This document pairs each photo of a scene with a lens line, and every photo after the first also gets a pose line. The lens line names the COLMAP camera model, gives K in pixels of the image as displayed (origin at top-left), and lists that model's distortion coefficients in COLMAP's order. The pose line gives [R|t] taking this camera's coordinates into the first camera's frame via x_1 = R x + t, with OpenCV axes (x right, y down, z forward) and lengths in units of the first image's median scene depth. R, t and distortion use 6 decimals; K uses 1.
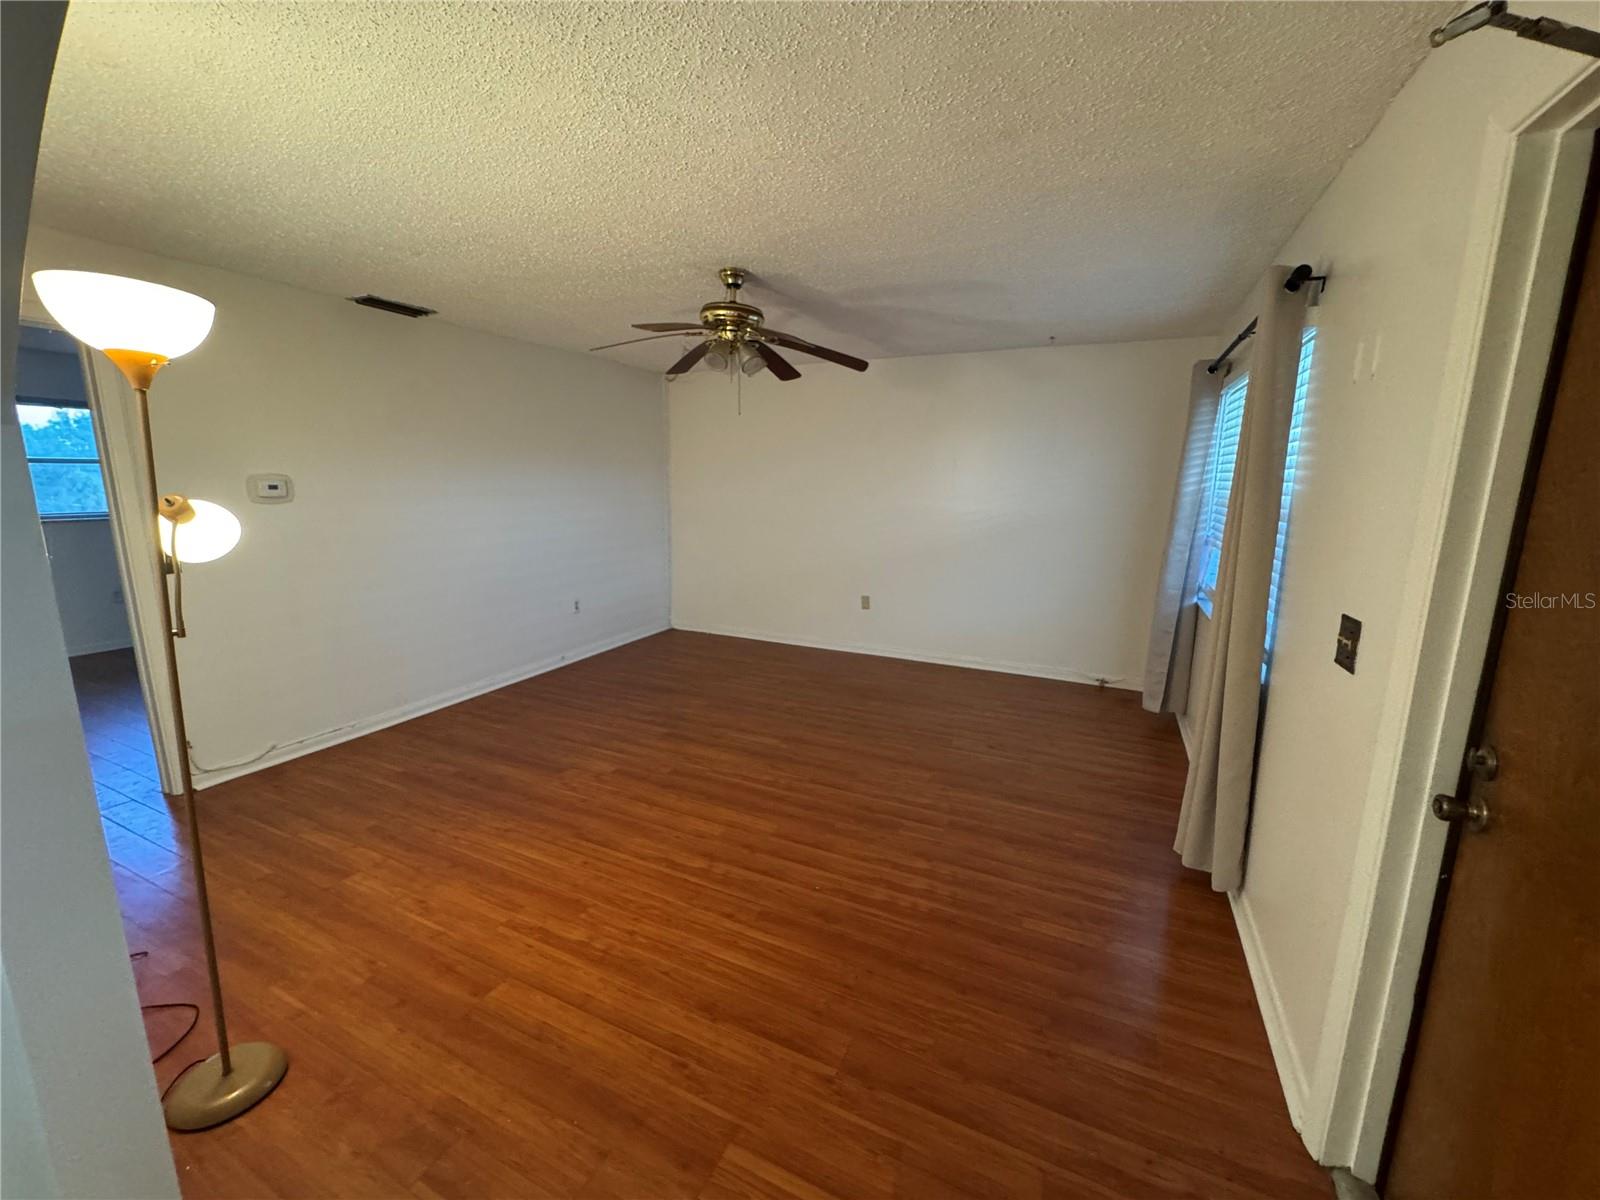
lens RADIAL K [[638.8, 0, 802.1], [0, 638.8, 596.8], [0, 0, 1]] dist [-0.002647, 0.000559]
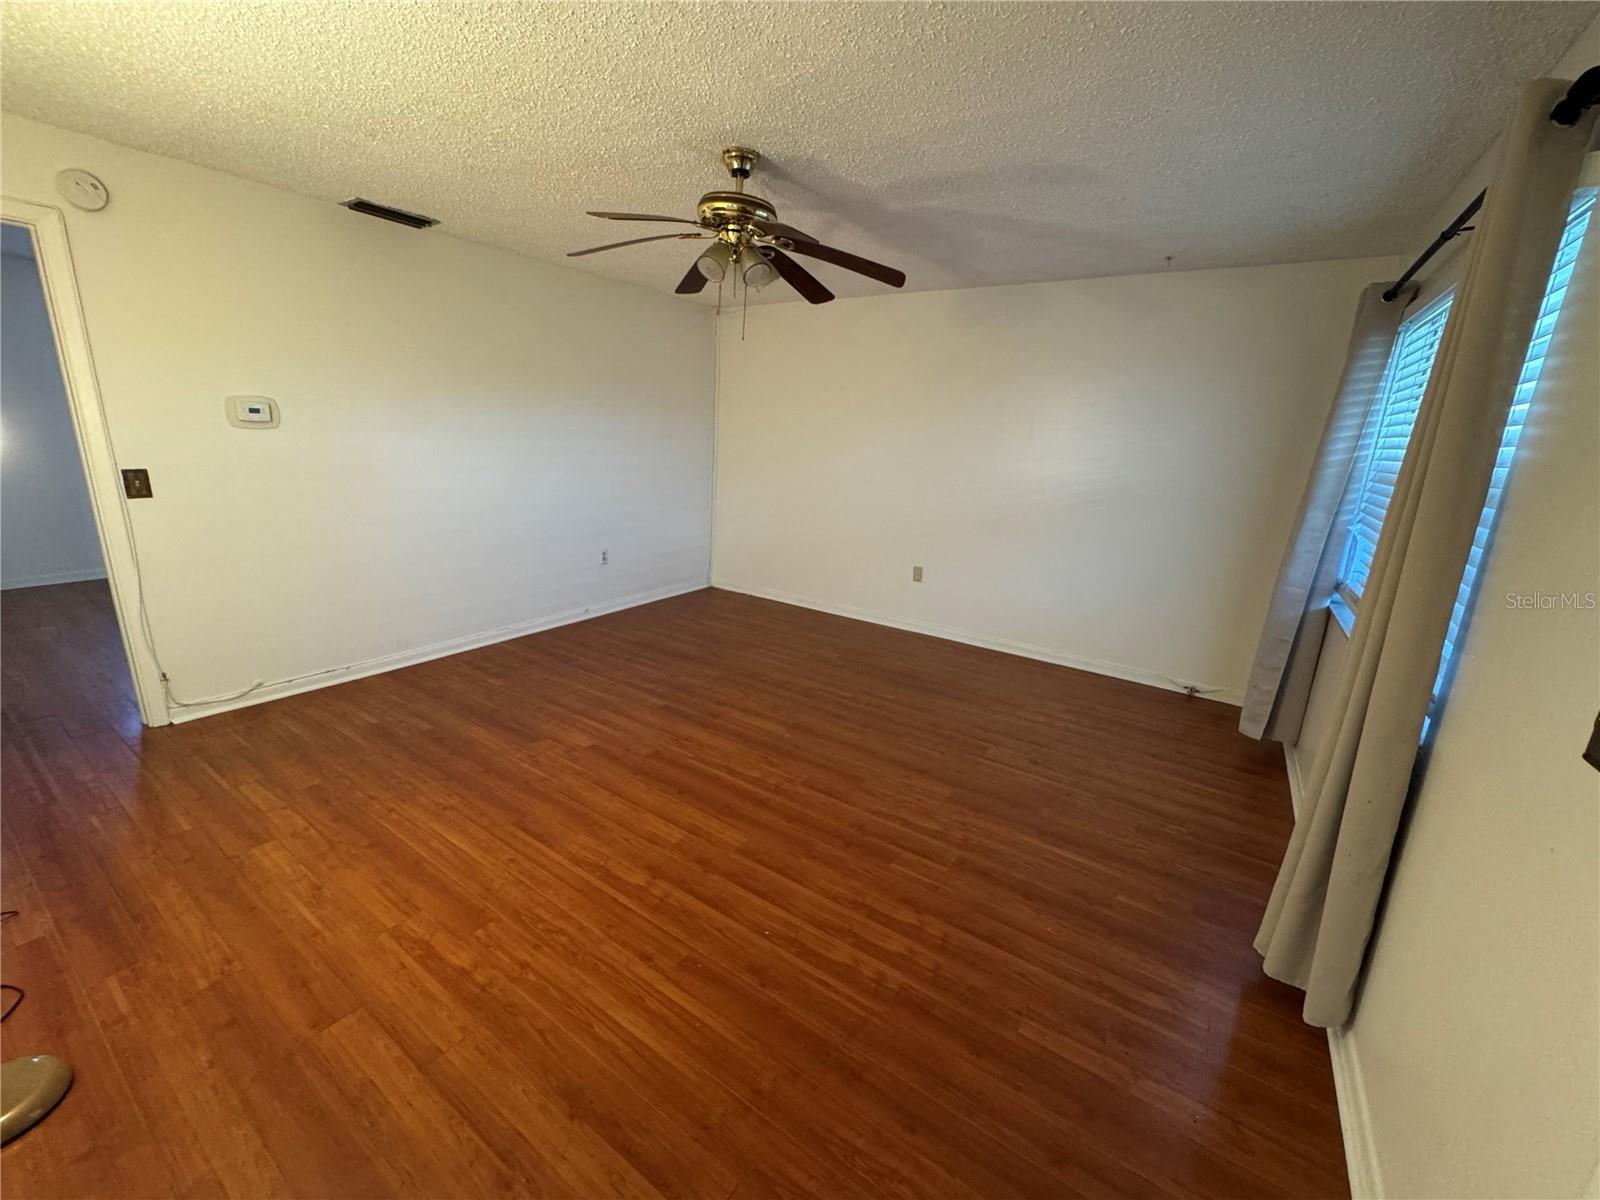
lens RADIAL K [[638.8, 0, 802.1], [0, 638.8, 596.8], [0, 0, 1]] dist [-0.002647, 0.000559]
pose [[0.988236, 0.073865, -0.133917, 0.115758], [-0.065125, 0.995522, 0.068513, -0.018416], [0.138378, -0.058986, 0.988621, 0.189940]]
